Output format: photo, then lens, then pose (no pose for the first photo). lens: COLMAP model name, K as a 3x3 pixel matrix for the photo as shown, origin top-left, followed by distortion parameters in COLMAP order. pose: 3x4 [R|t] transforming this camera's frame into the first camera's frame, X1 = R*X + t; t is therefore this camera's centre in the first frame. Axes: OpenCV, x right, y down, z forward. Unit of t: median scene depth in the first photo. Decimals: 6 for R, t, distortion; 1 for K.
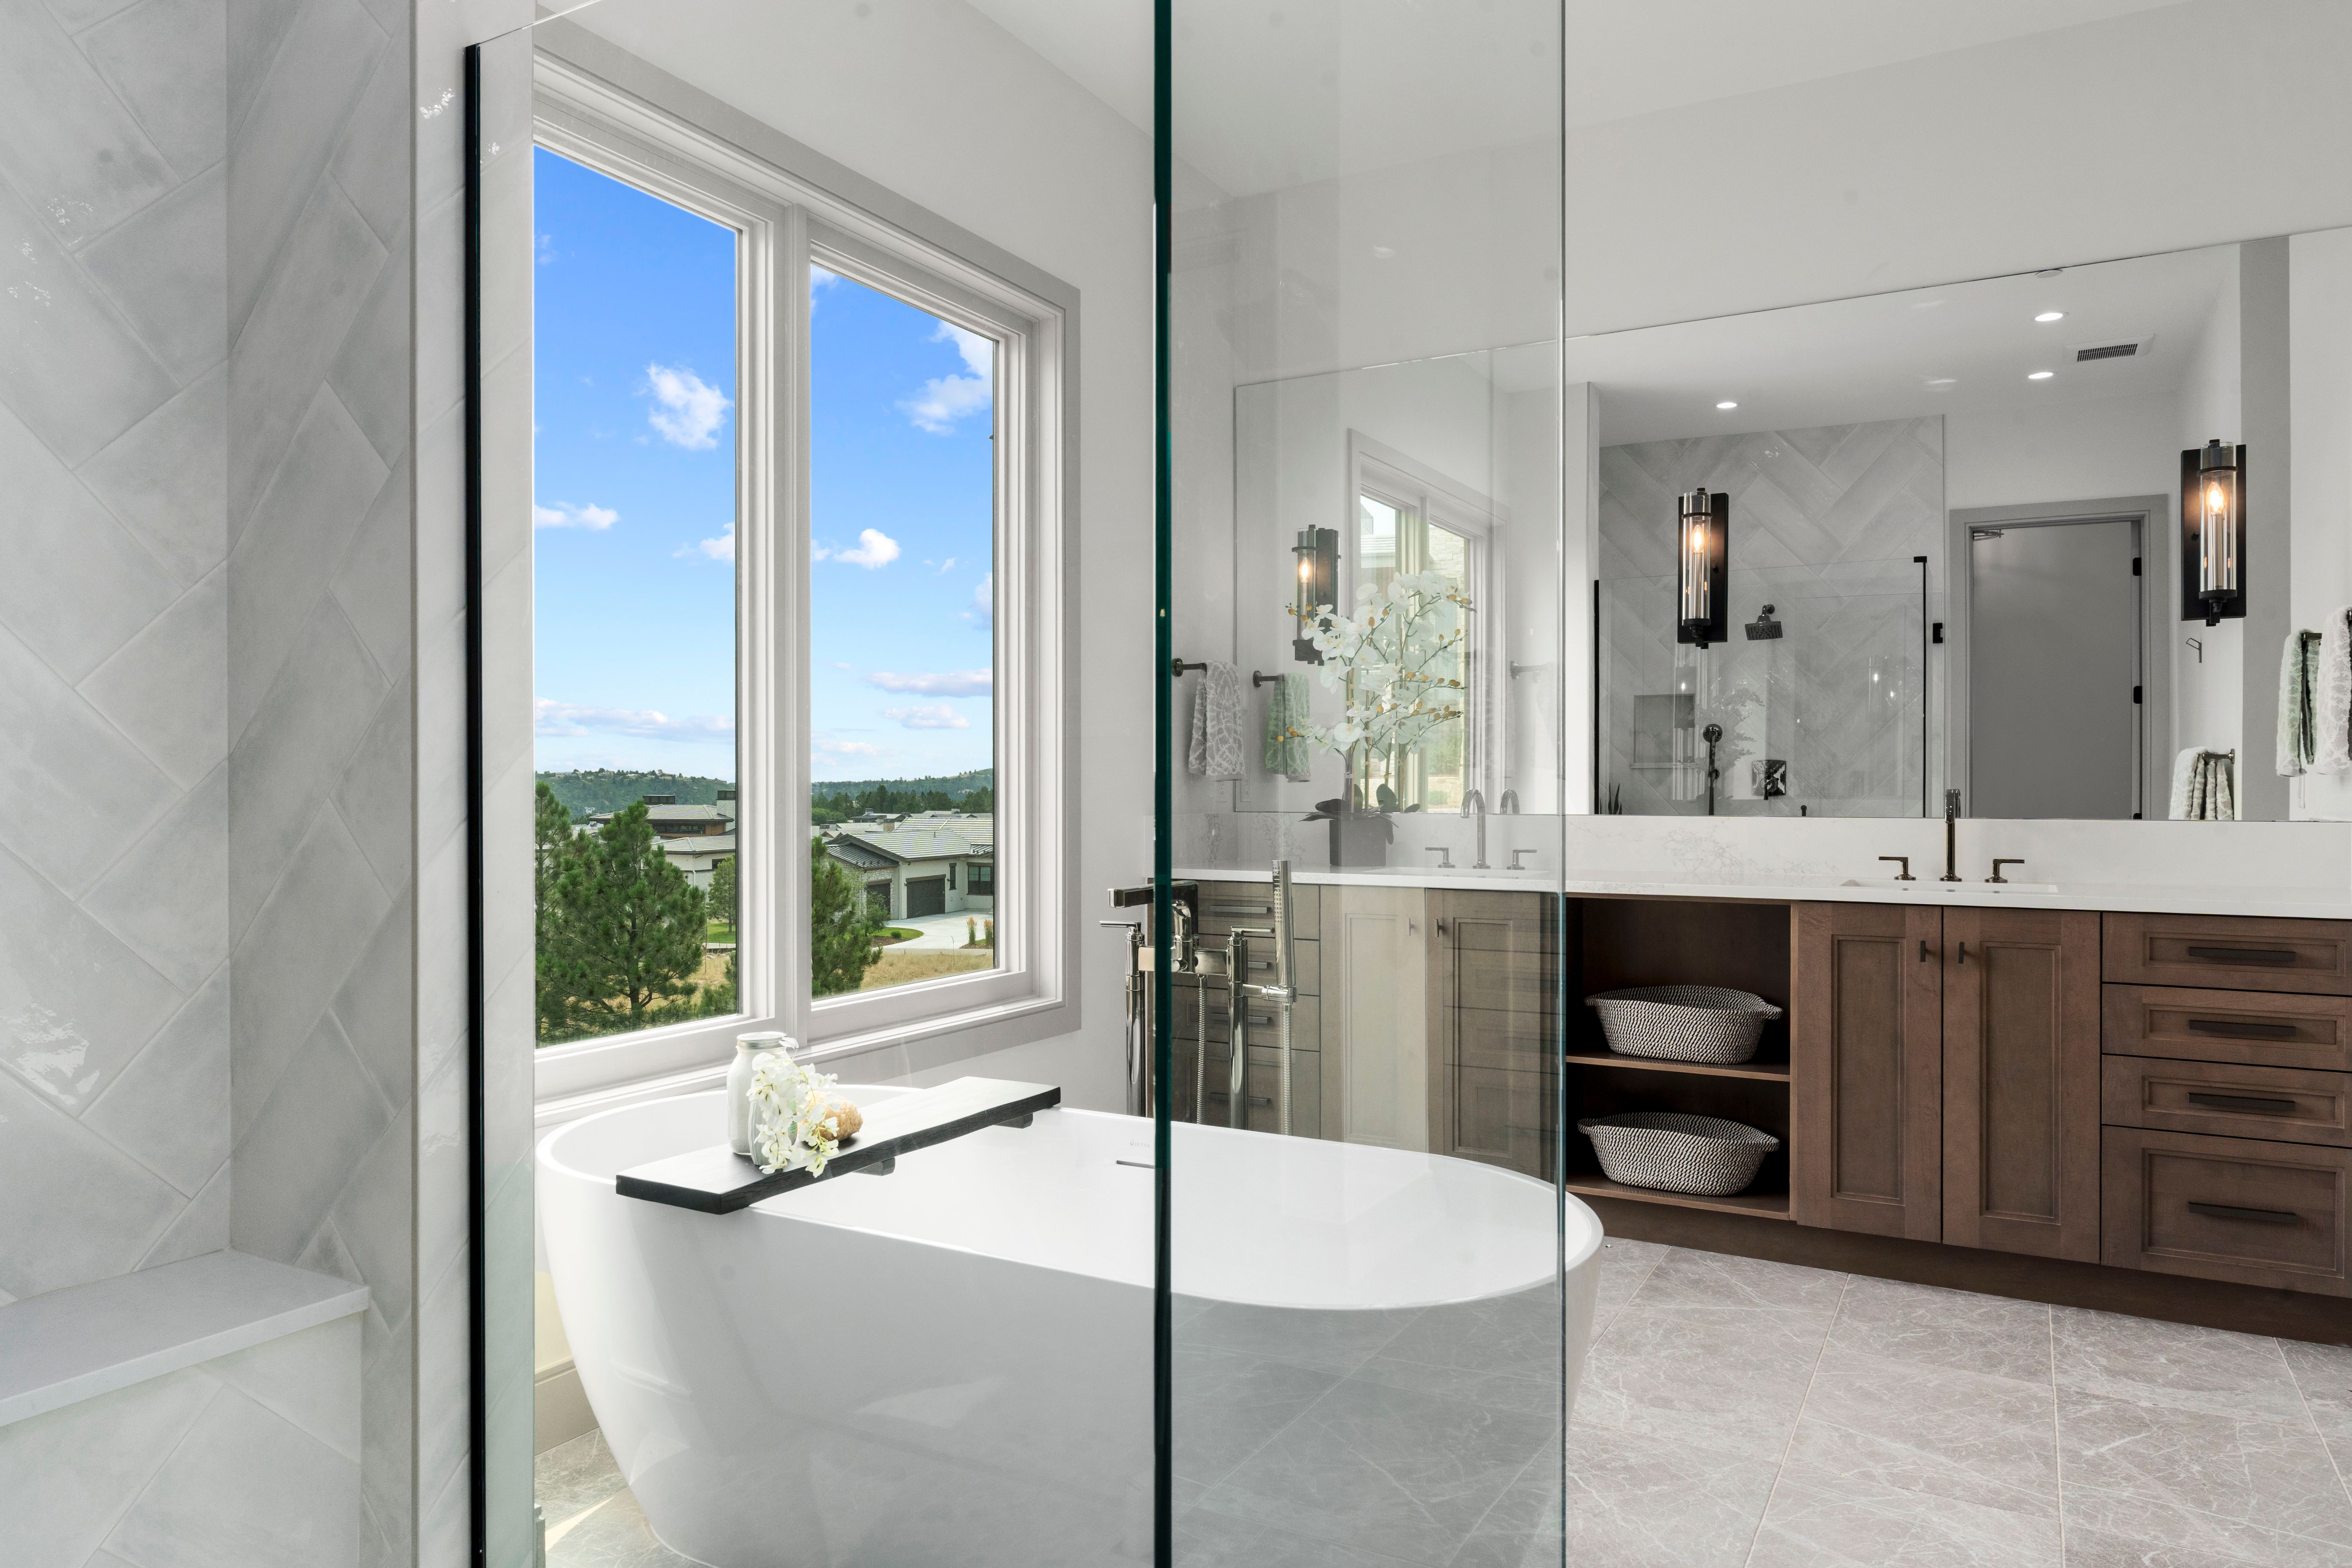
lens RADIAL K [[1538.2, 0, 1179.6], [0, 1538.2, 808.7], [0, 0, 1]] dist [0.023283, 0.000652]
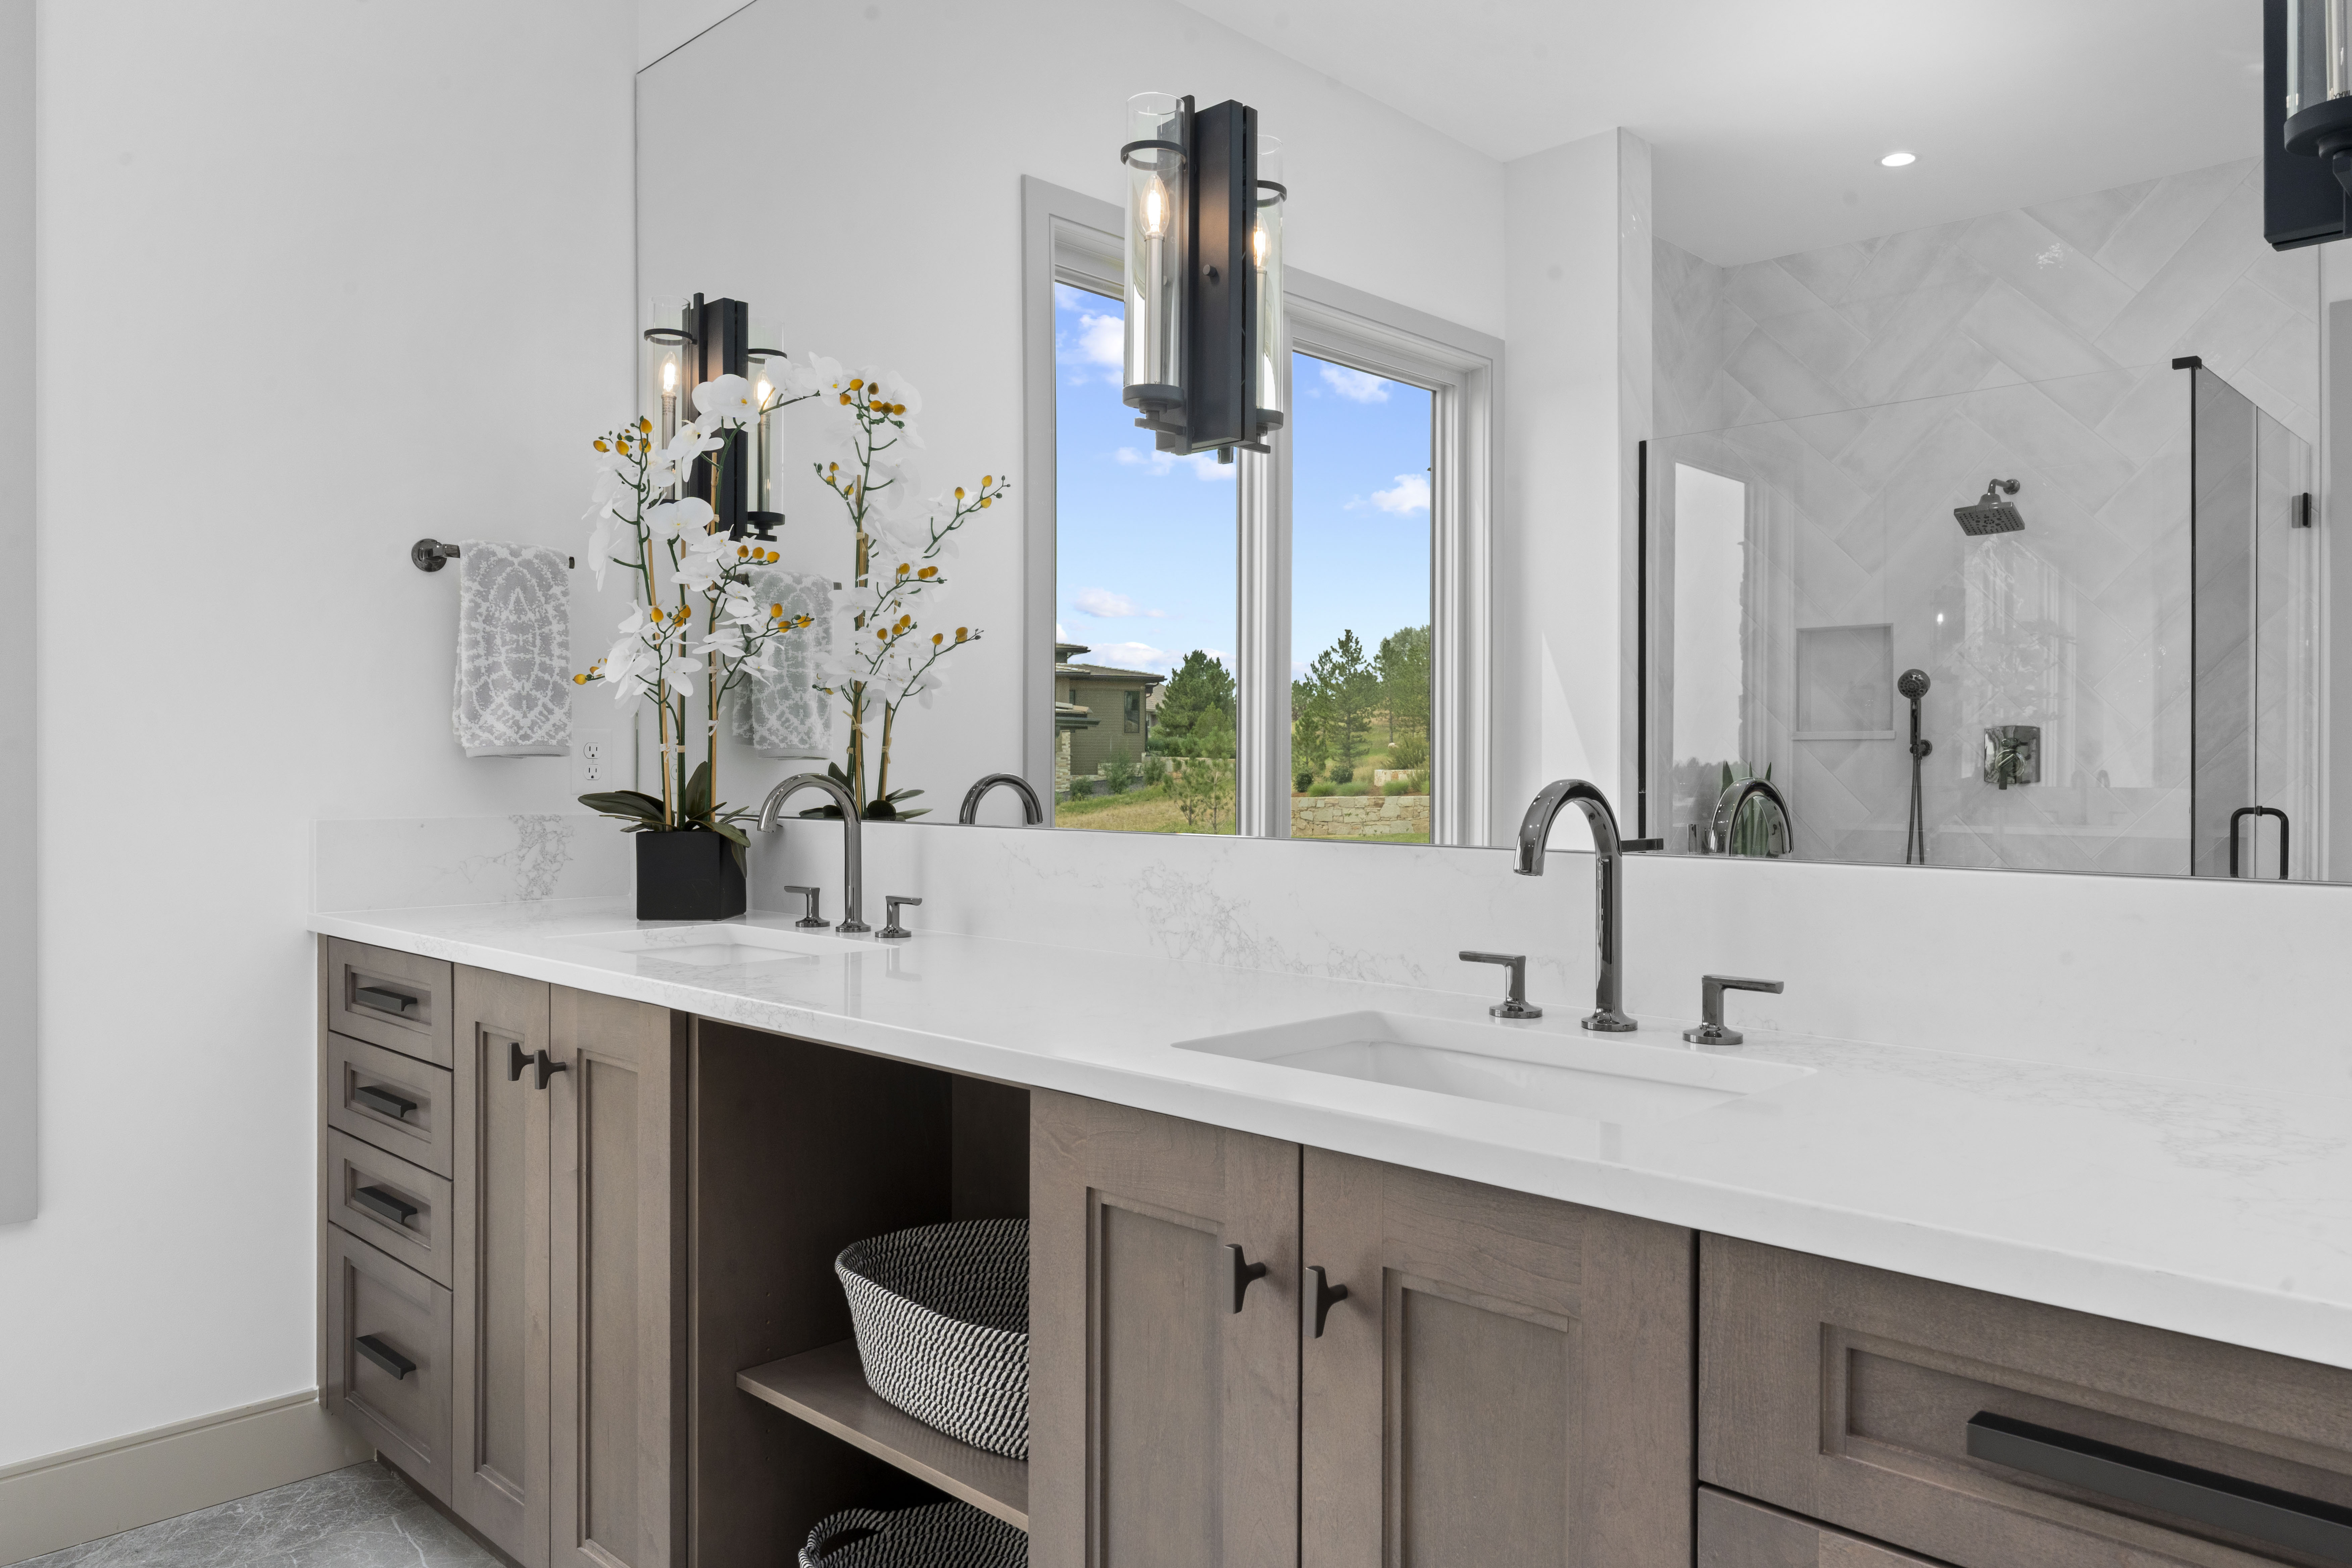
lens RADIAL K [[1610.4, 0, 1179.2], [0, 1610.4, 775.7], [0, 0, 1]] dist [-0.002214, -0.000060]
pose [[0.961671, 0.005337, -0.274156, 0.498336], [-0.007557, 0.999947, -0.007042, -0.010102], [0.274104, 0.008844, 0.961660, 0.594965]]
